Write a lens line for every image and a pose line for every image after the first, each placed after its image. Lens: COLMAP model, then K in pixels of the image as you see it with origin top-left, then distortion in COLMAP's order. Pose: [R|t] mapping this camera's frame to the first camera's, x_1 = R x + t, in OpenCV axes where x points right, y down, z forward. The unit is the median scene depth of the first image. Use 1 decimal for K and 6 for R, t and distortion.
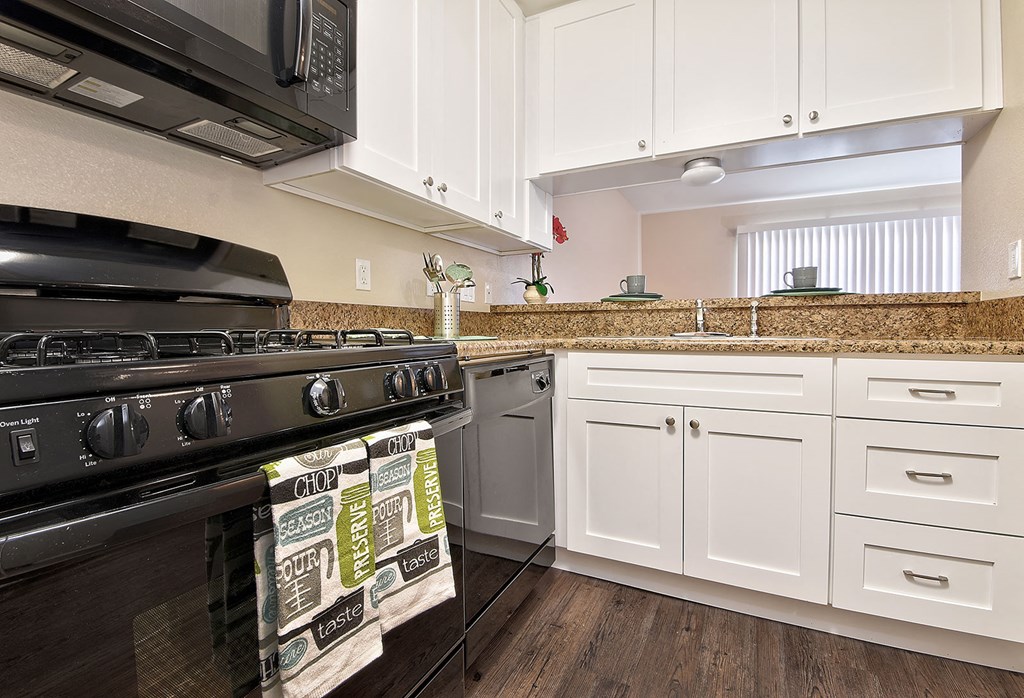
lens RADIAL K [[463.5, 0, 520.0], [0, 463.5, 344.0], [0, 0, 1]] dist [-0.009151, -0.006034]
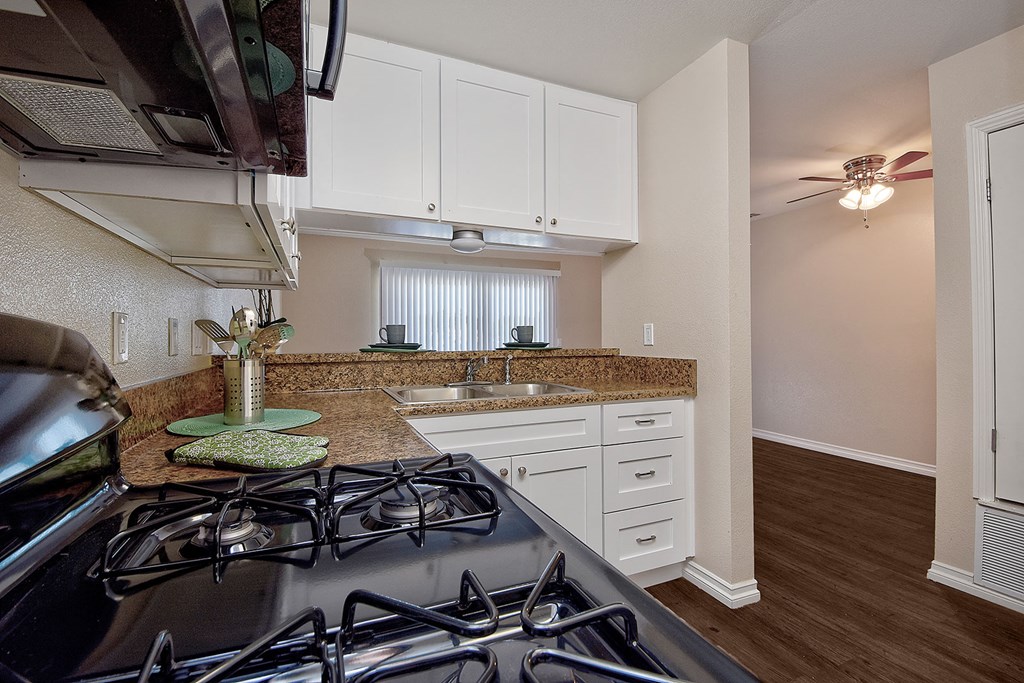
lens RADIAL K [[451.4, 0, 512.5], [0, 451.4, 335.8], [0, 0, 1]] dist [0.005469, -0.016504]
pose [[0.647910, 0.002486, 0.761713, -0.504305], [0.026407, 0.999320, -0.025723, -0.137900], [-0.761259, 0.036780, 0.647404, 0.257856]]
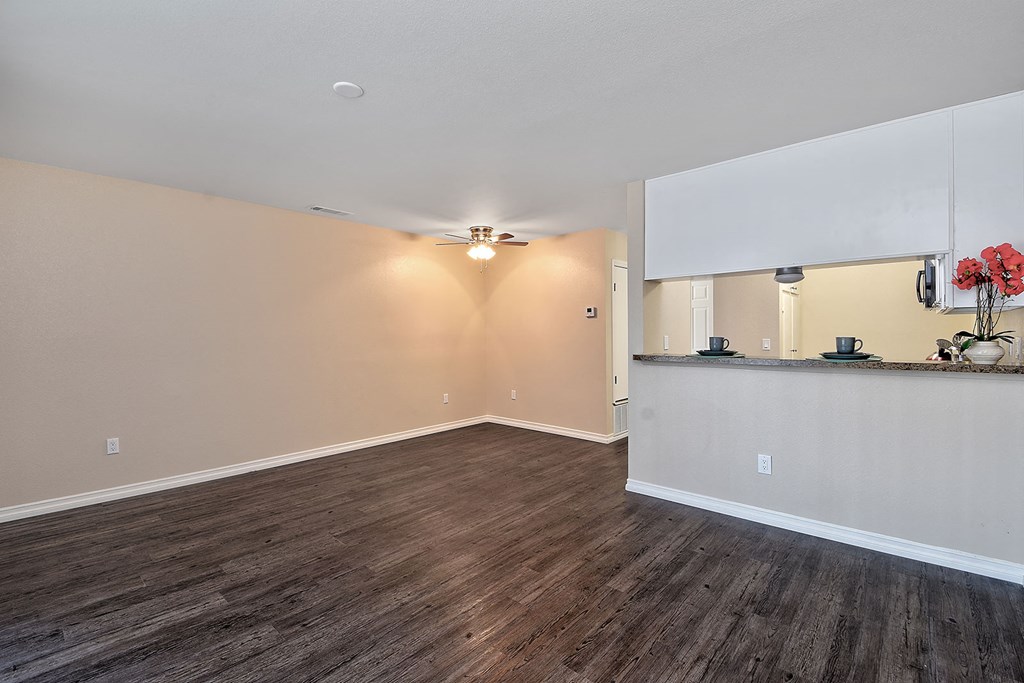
lens RADIAL K [[451.4, 0, 512.2], [0, 451.4, 332.0], [0, 0, 1]] dist [0.005469, -0.016504]
pose [[-0.962248, 0.011129, 0.271947, 1.166493], [0.019535, 0.999411, 0.028222, -0.316806], [-0.271473, 0.032469, -0.961898, 3.593010]]
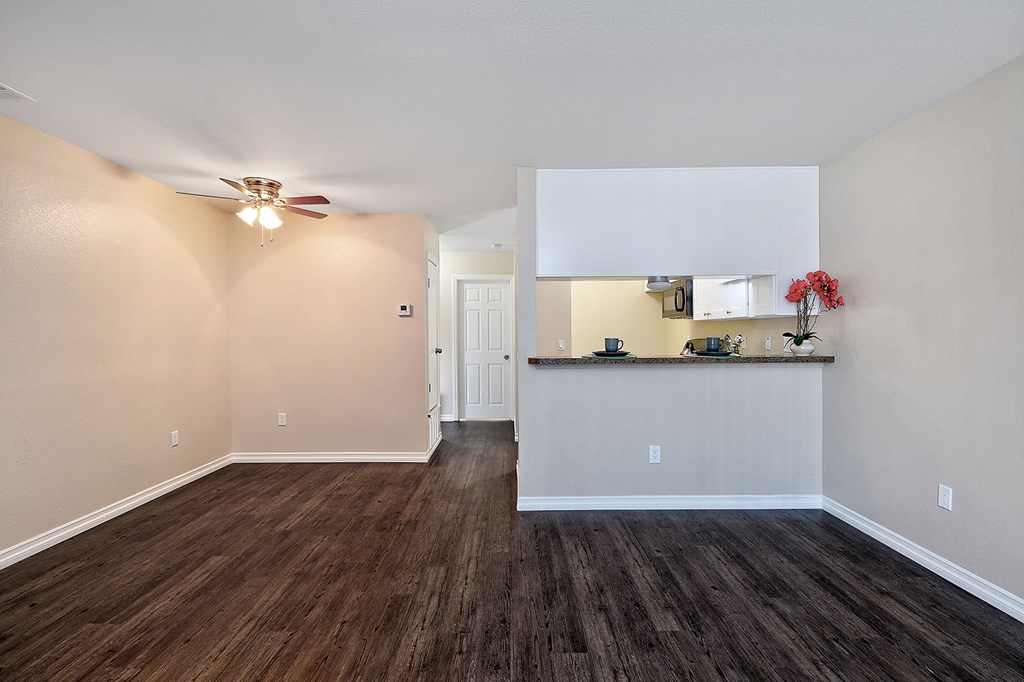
lens RADIAL K [[451.4, 0, 511.7], [0, 451.4, 333.4], [0, 0, 1]] dist [0.005469, -0.016504]
pose [[-0.898066, 0.008645, -0.439776, 2.192340], [-0.005036, 0.999539, 0.029932, -0.300191], [0.439832, 0.029096, -0.897609, 3.031545]]
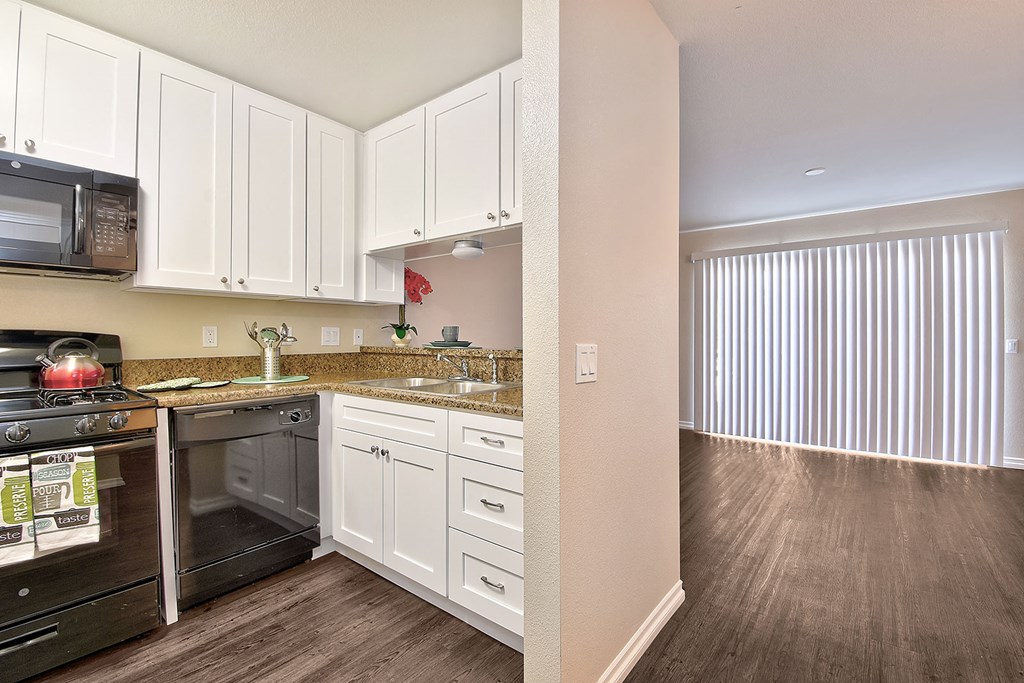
lens RADIAL K [[451.4, 0, 510.5], [0, 451.4, 335.6], [0, 0, 1]] dist [0.005469, -0.016504]
pose [[0.977918, 0.003996, -0.208952, 1.002134], [-0.010069, 0.999557, -0.028009, -0.135898], [0.208747, 0.029494, 0.977525, -0.233405]]
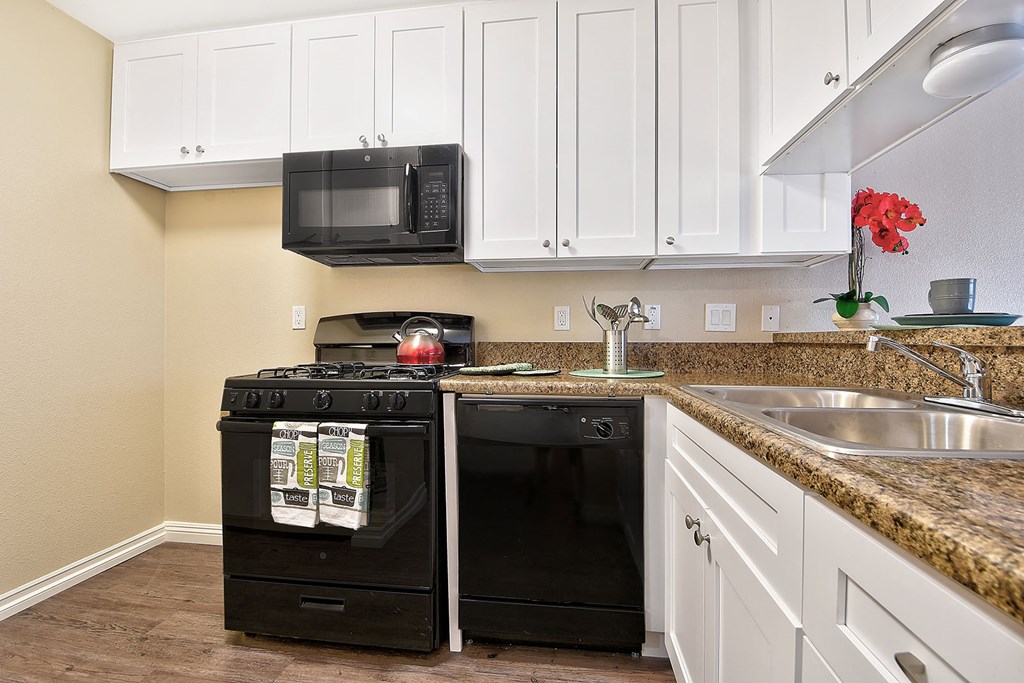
lens RADIAL K [[451.4, 0, 512.5], [0, 451.4, 335.5], [0, 0, 1]] dist [0.005469, -0.016504]
pose [[0.320810, -0.002989, -0.947139, 0.874892], [-0.031650, 0.999403, -0.013875, -0.090243], [0.946615, 0.034429, 0.320523, 0.531382]]
